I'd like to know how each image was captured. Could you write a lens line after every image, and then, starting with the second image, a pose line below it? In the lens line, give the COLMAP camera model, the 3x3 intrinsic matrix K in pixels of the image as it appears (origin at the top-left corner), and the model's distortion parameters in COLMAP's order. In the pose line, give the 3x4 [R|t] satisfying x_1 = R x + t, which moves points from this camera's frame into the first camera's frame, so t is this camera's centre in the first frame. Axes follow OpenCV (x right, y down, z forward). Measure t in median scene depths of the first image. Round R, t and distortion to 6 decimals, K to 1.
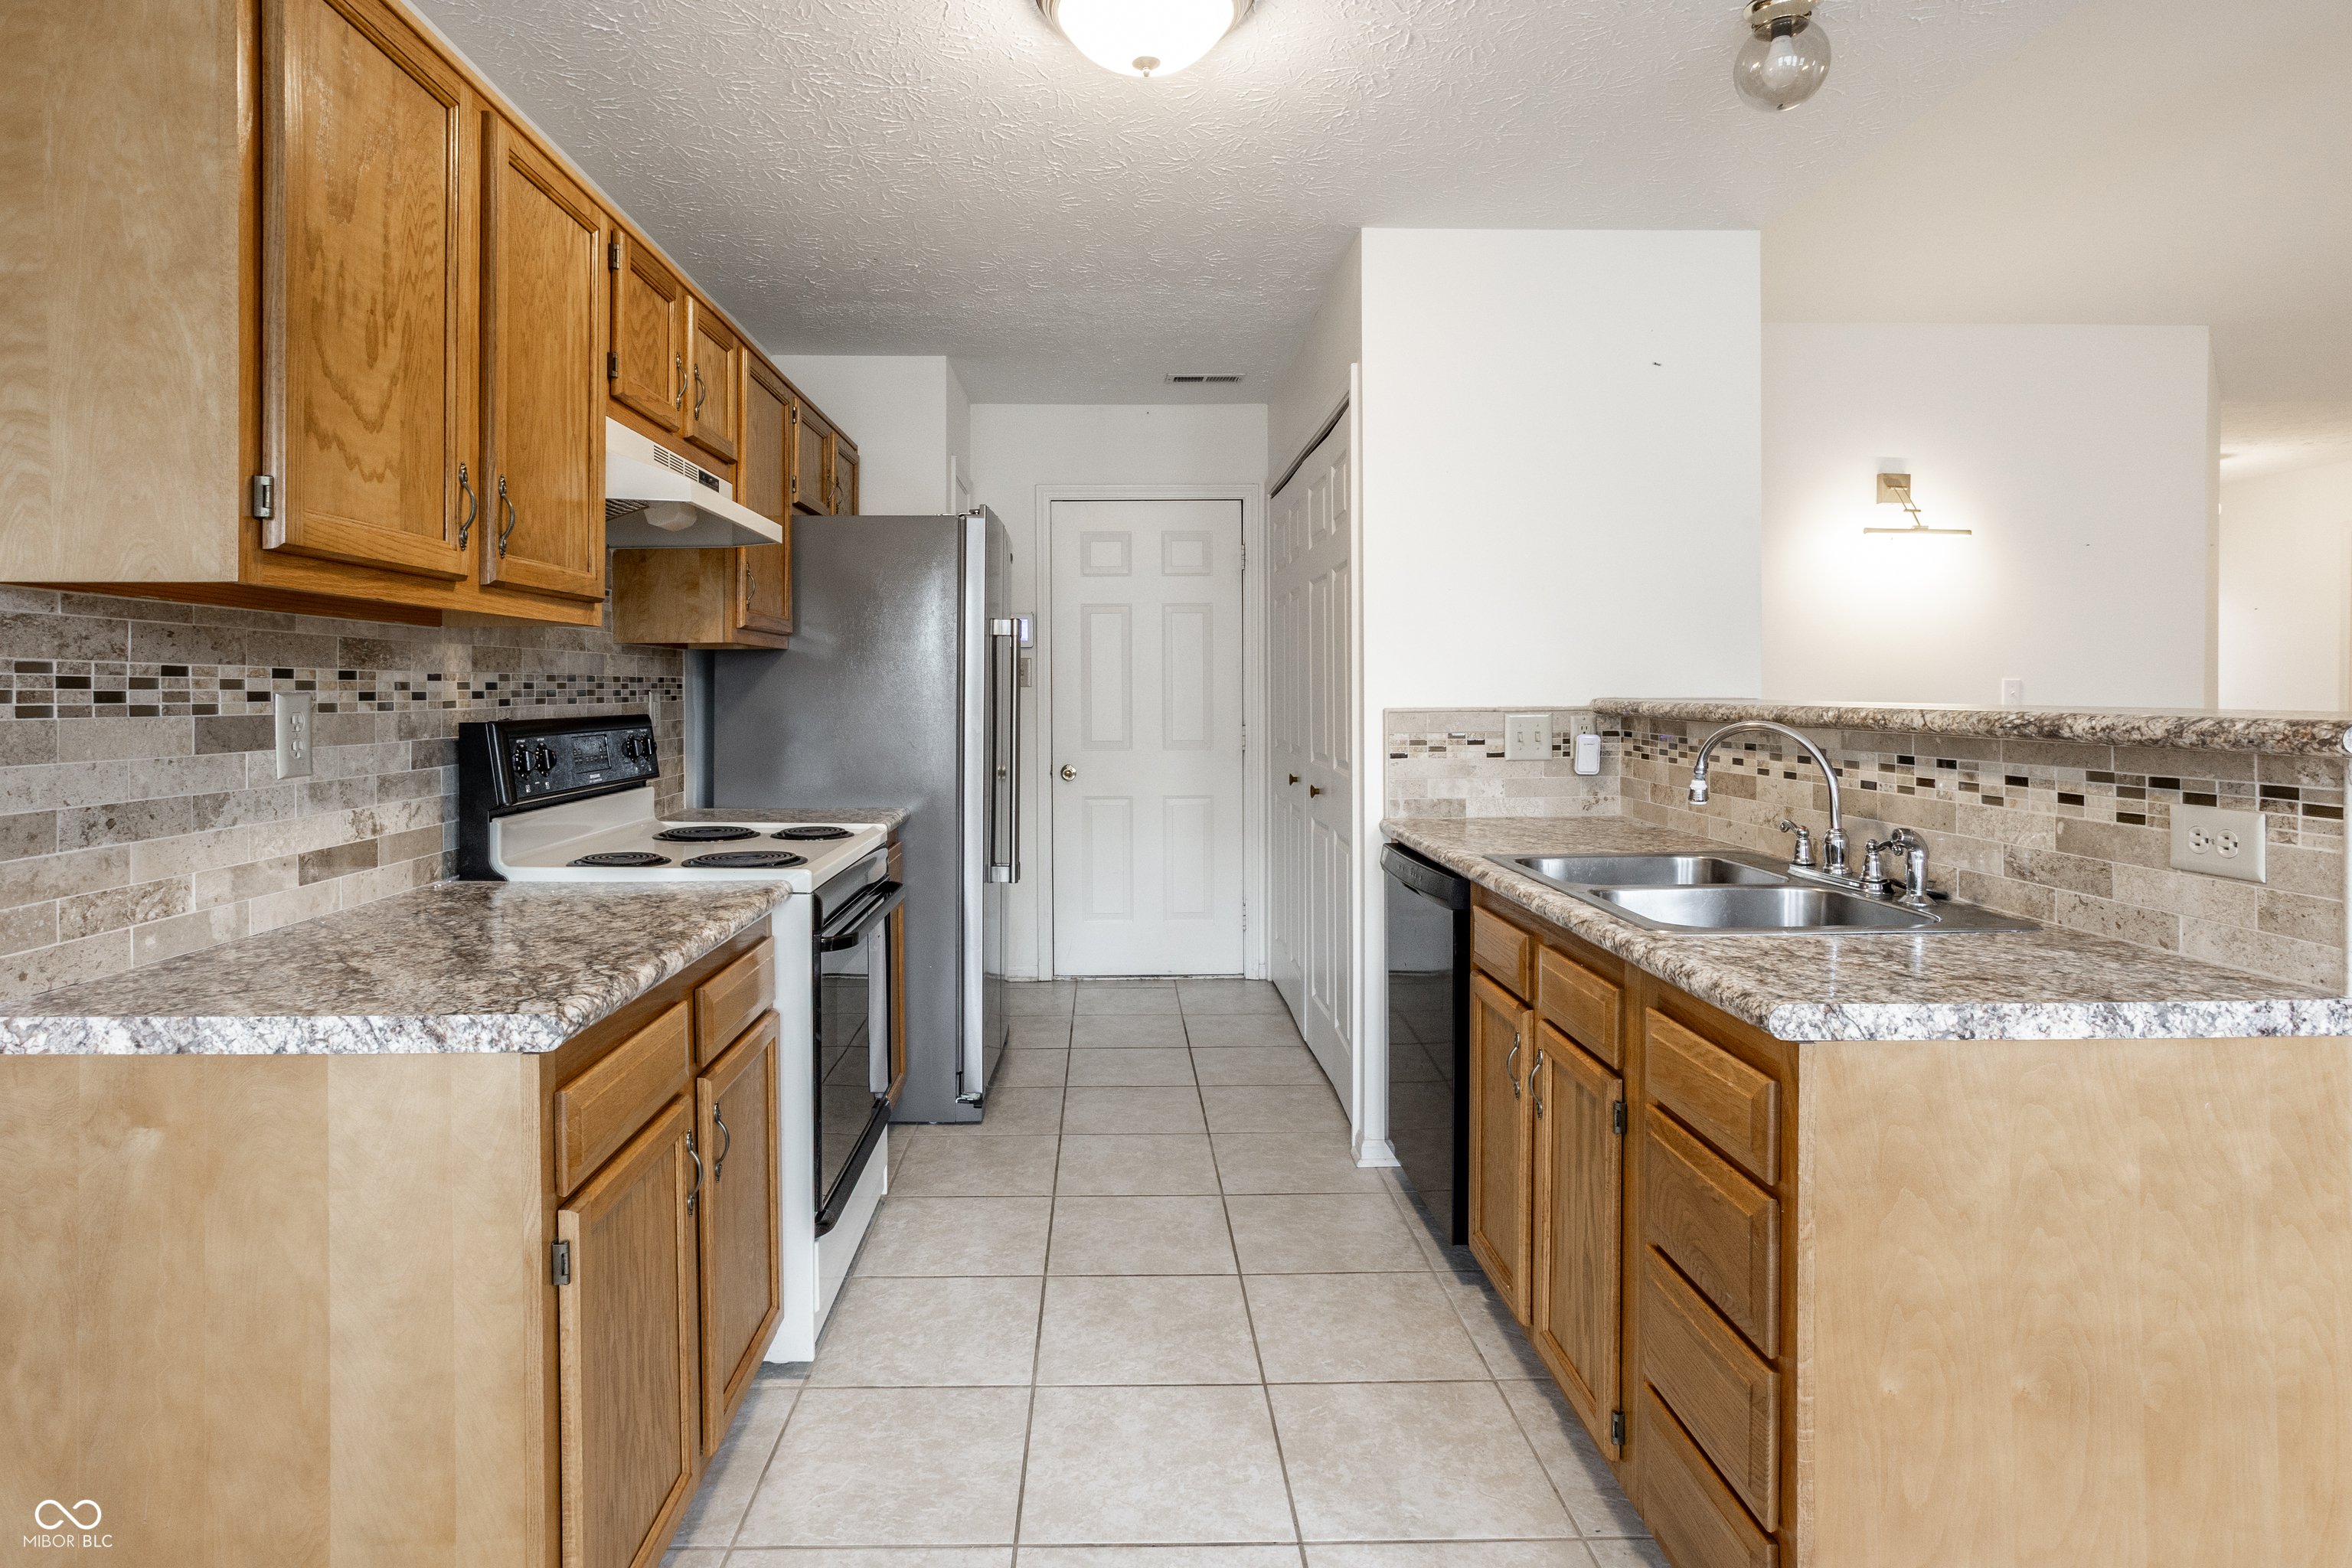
lens RADIAL K [[1215.5, 0, 1135.7], [0, 1215.5, 696.4], [0, 0, 1]] dist [-0.050210, 0.032710]
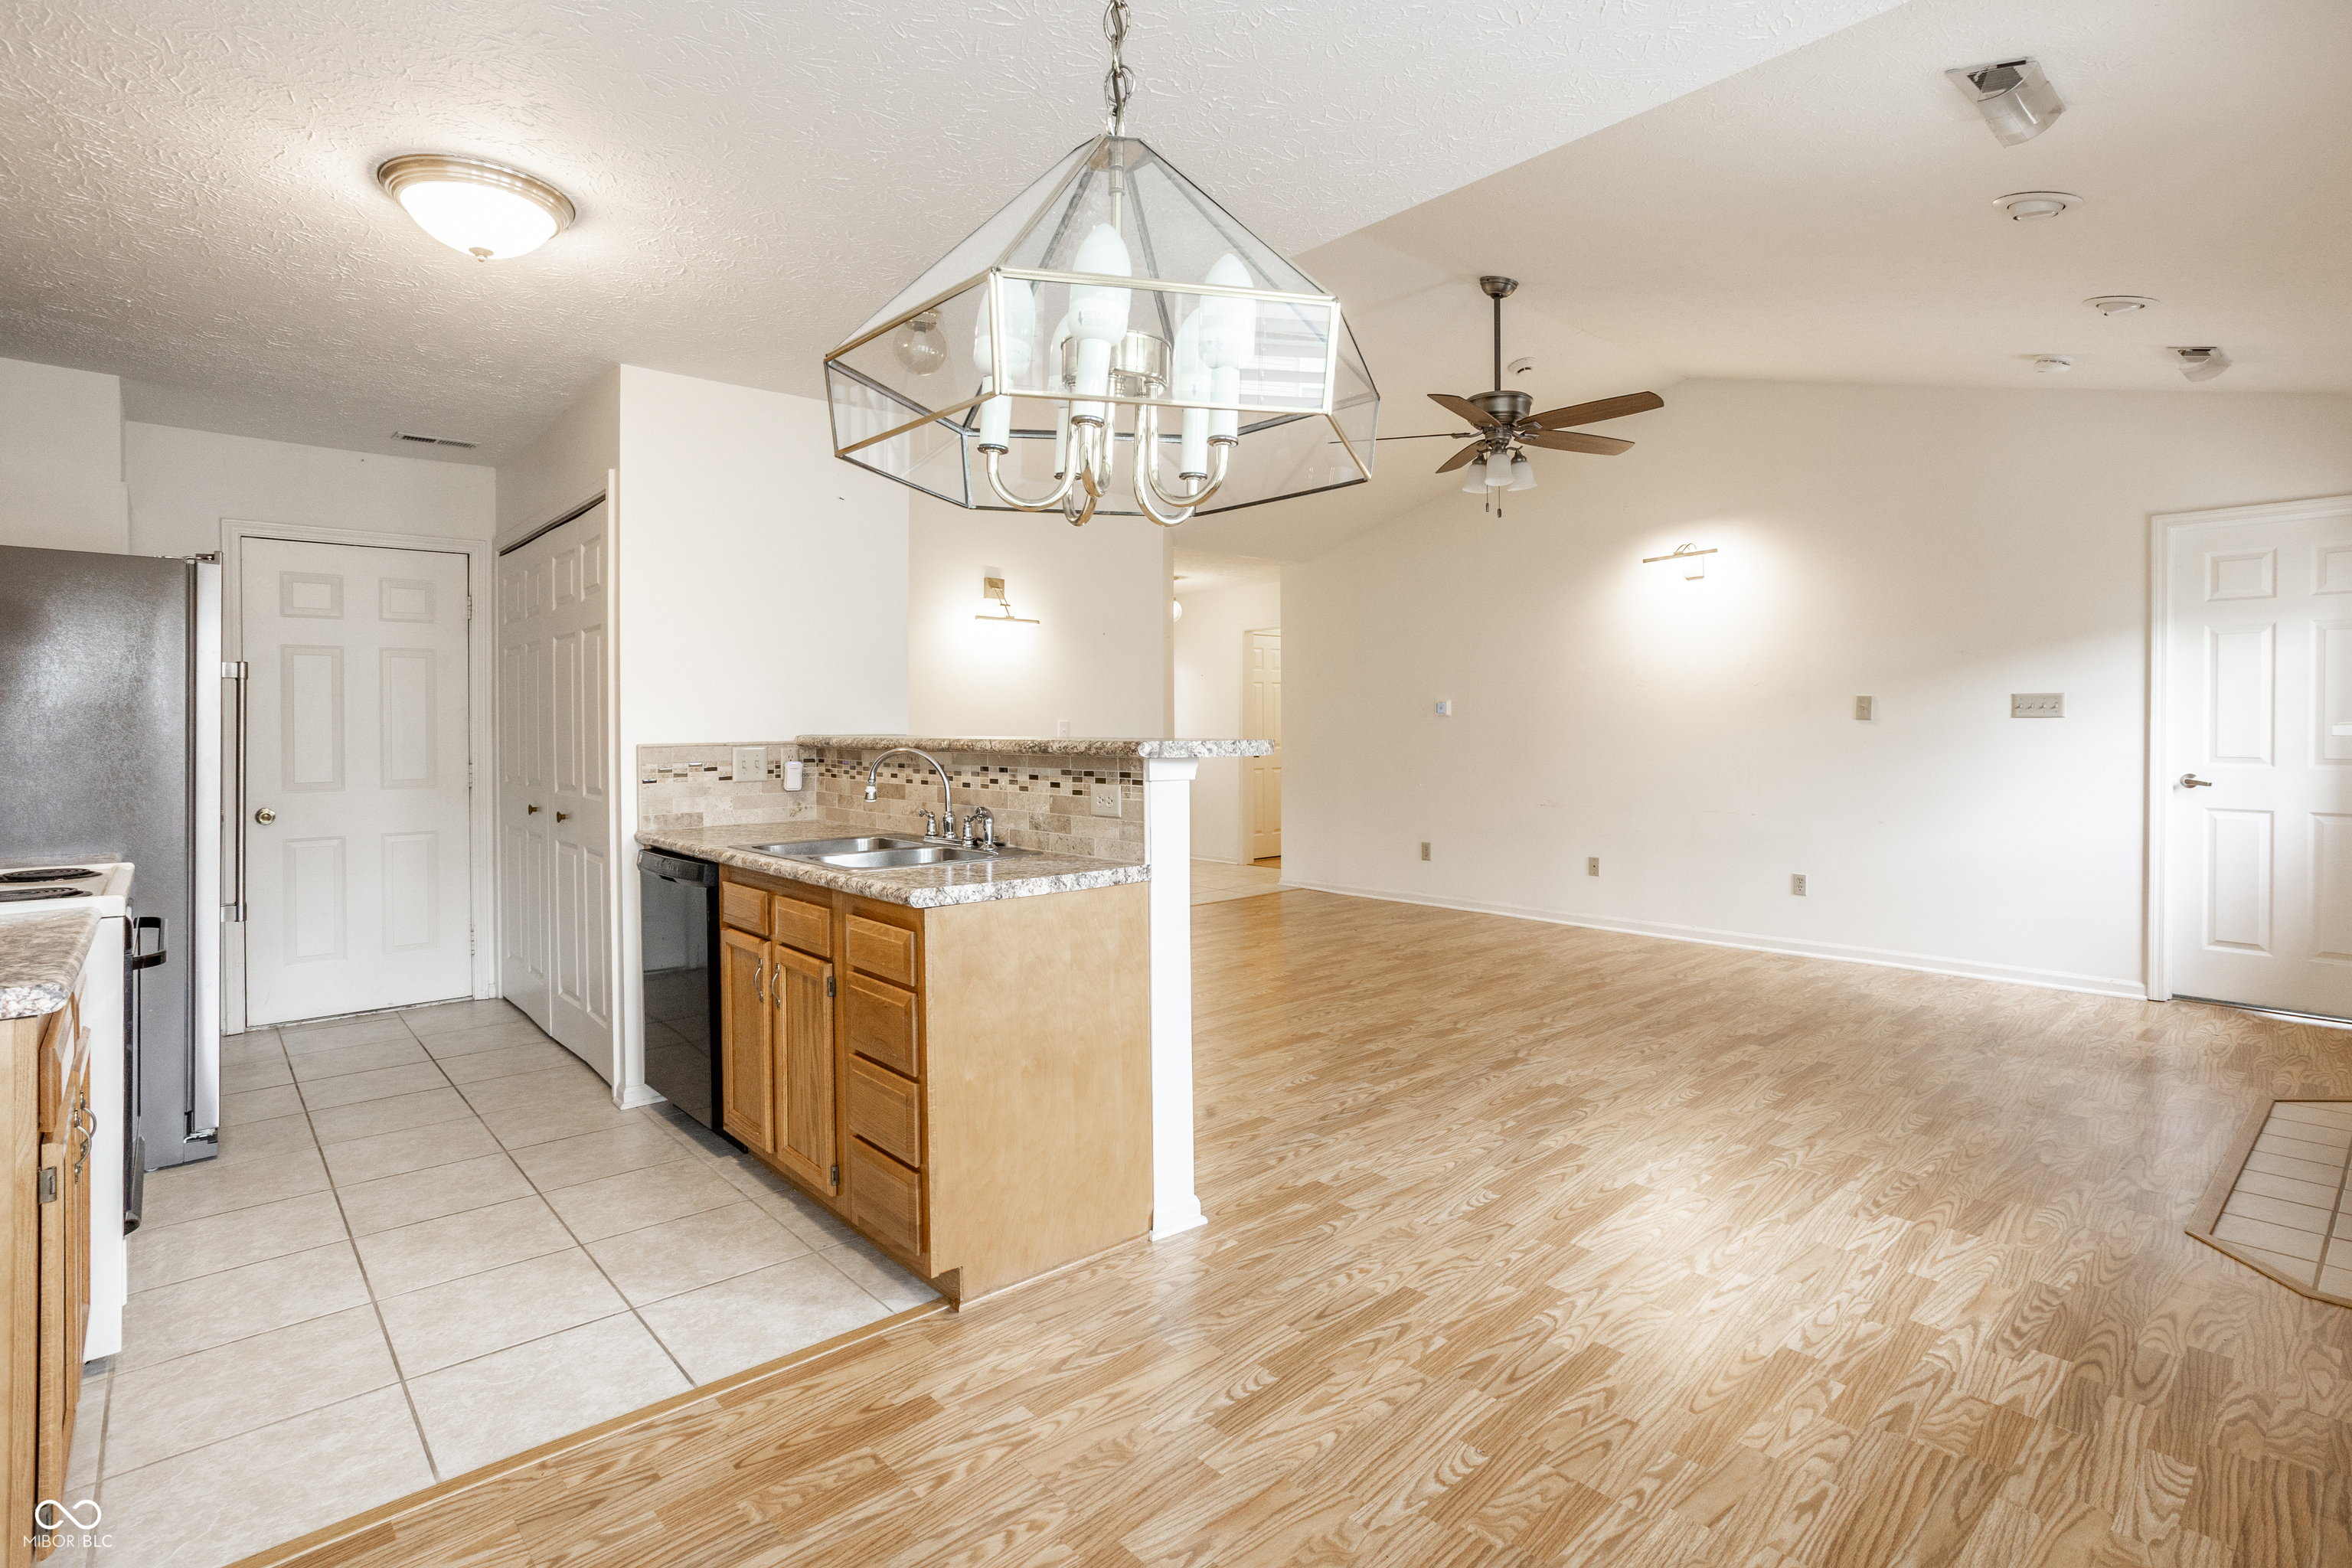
lens RADIAL K [[1160.9, 0, 1178.2], [0, 1160.9, 738.9], [0, 0, 1]] dist [-0.062579, 0.035720]
pose [[0.762087, -0.009189, 0.647410, -0.218859], [0.007407, 0.999958, 0.005473, 0.002697], [-0.647433, 0.000624, 0.762122, -0.442082]]
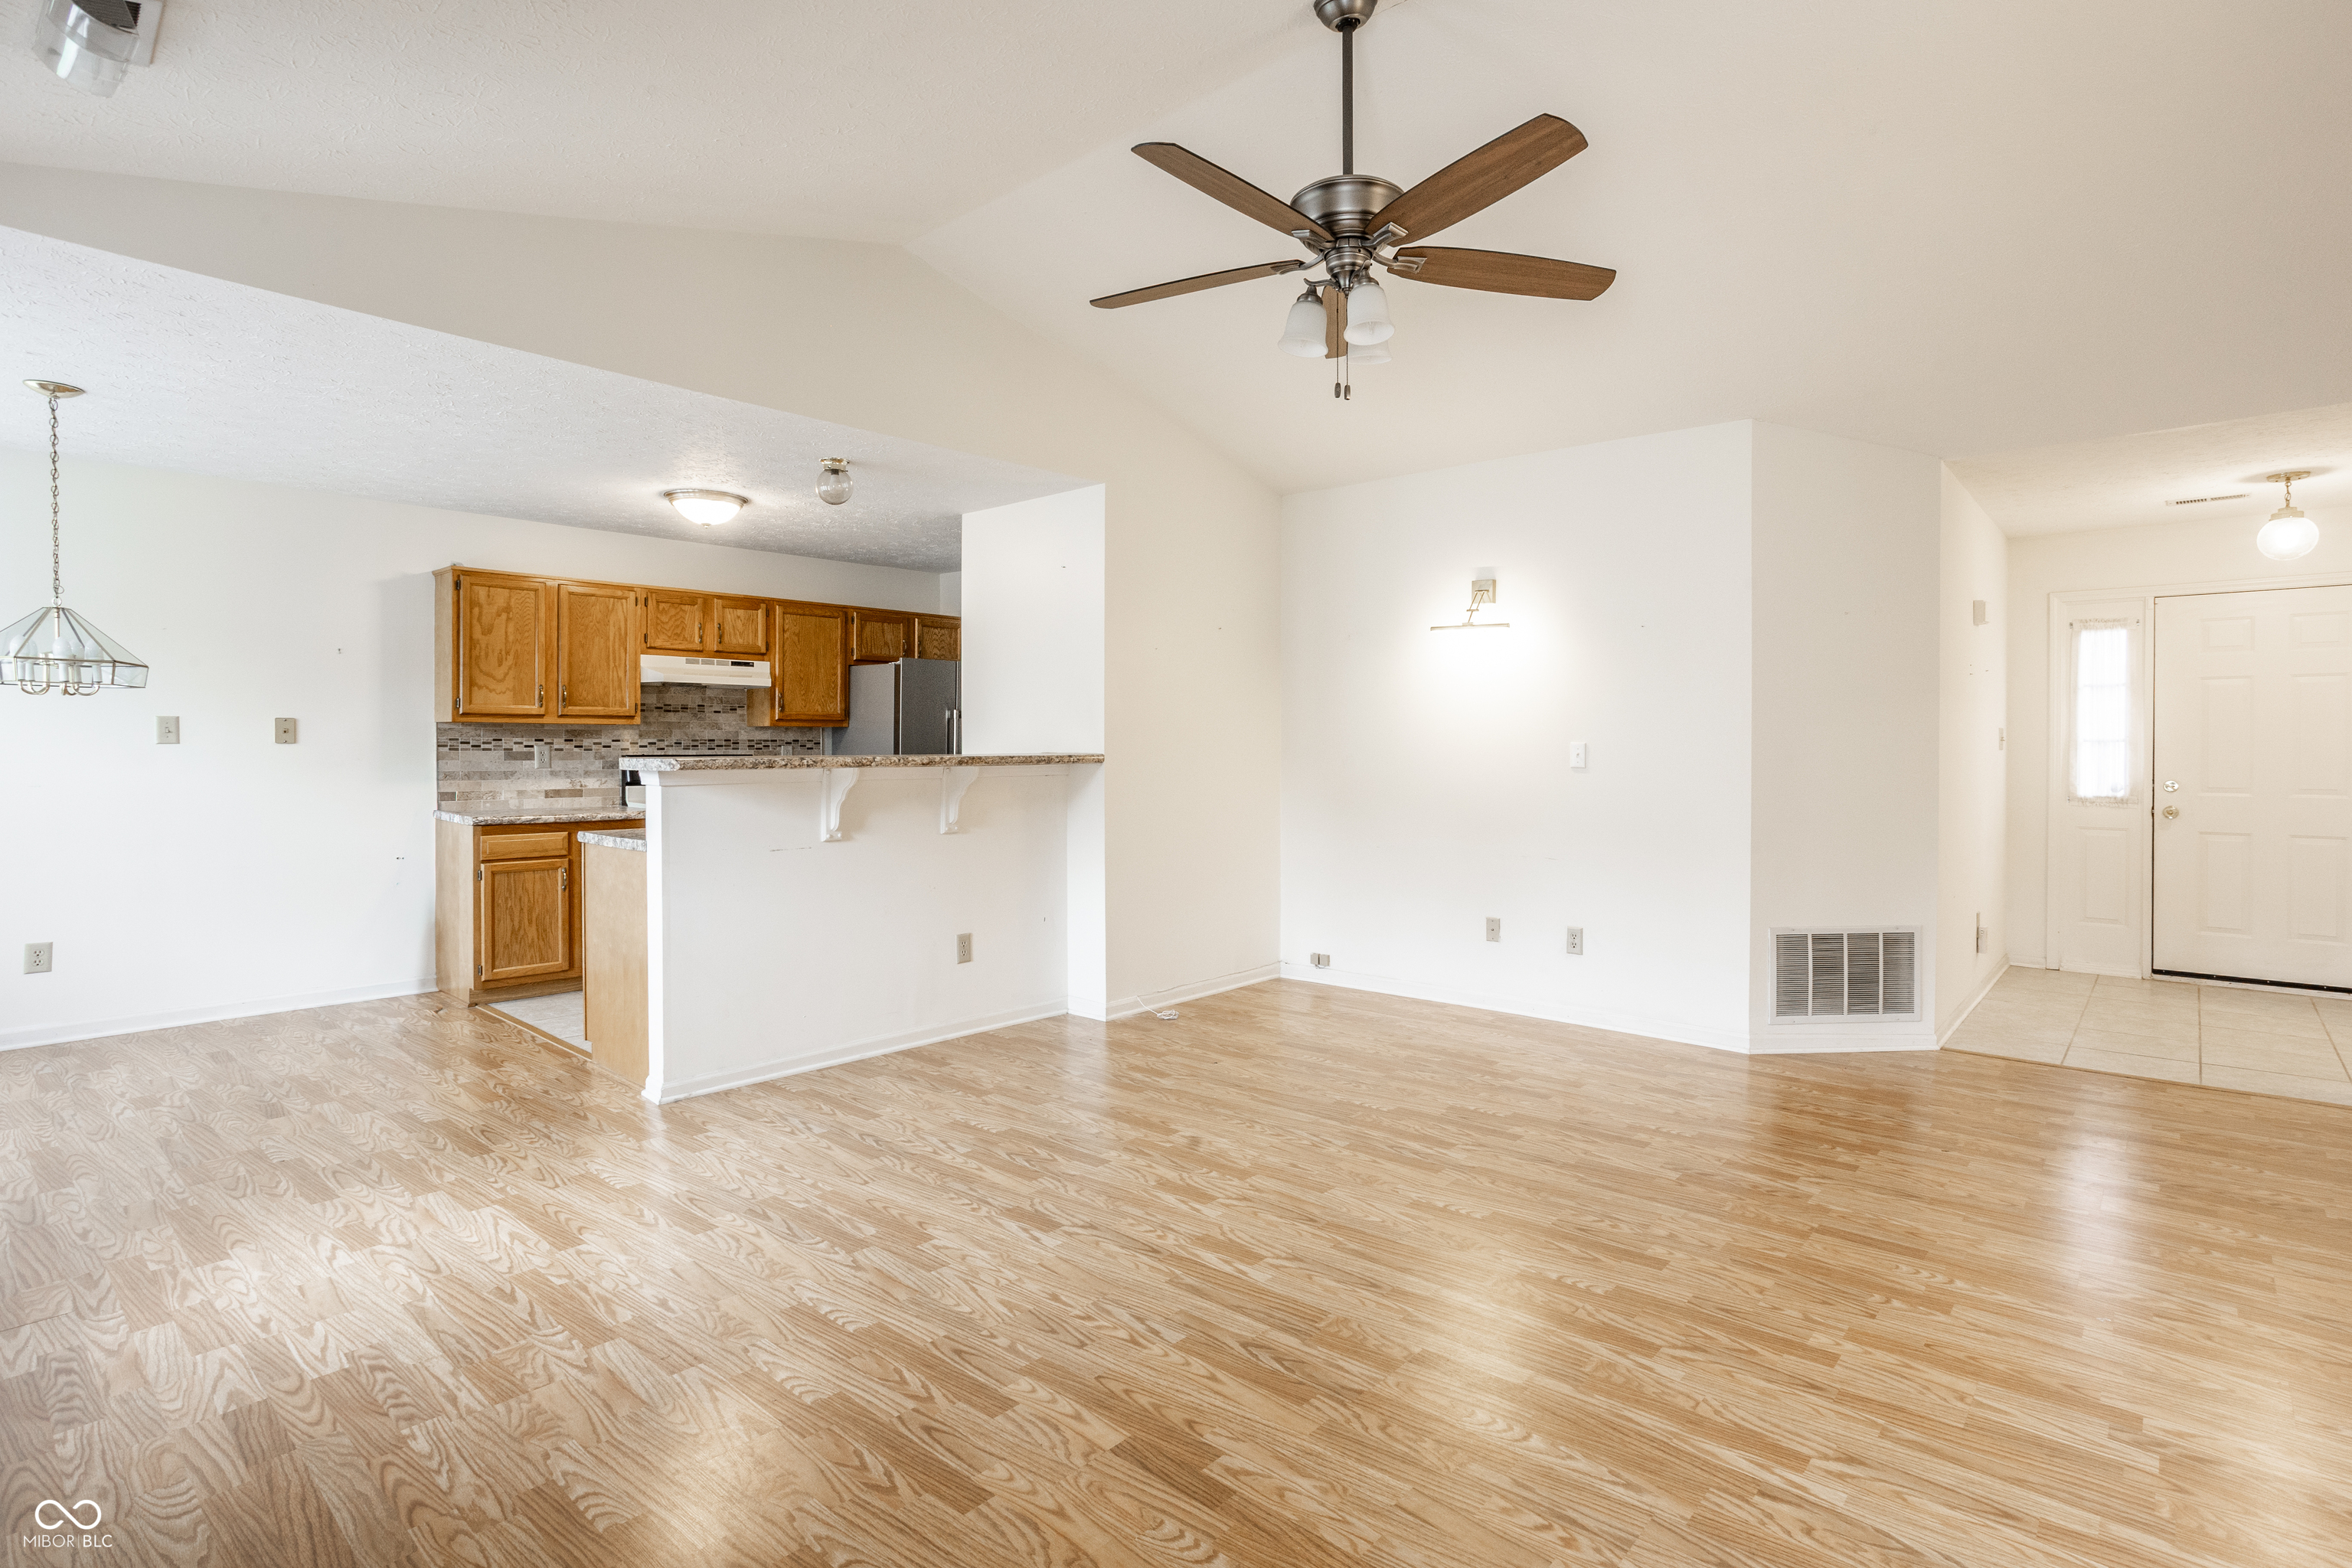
lens RADIAL K [[1146.0, 0, 1211.3], [0, 1146.0, 755.5], [0, 0, 1]] dist [-0.040479, 0.025336]
pose [[0.745977, 0.014706, -0.665810, 2.787357], [-0.010067, 0.999891, 0.010806, -0.026367], [0.665896, -0.001358, 0.746043, -0.202572]]
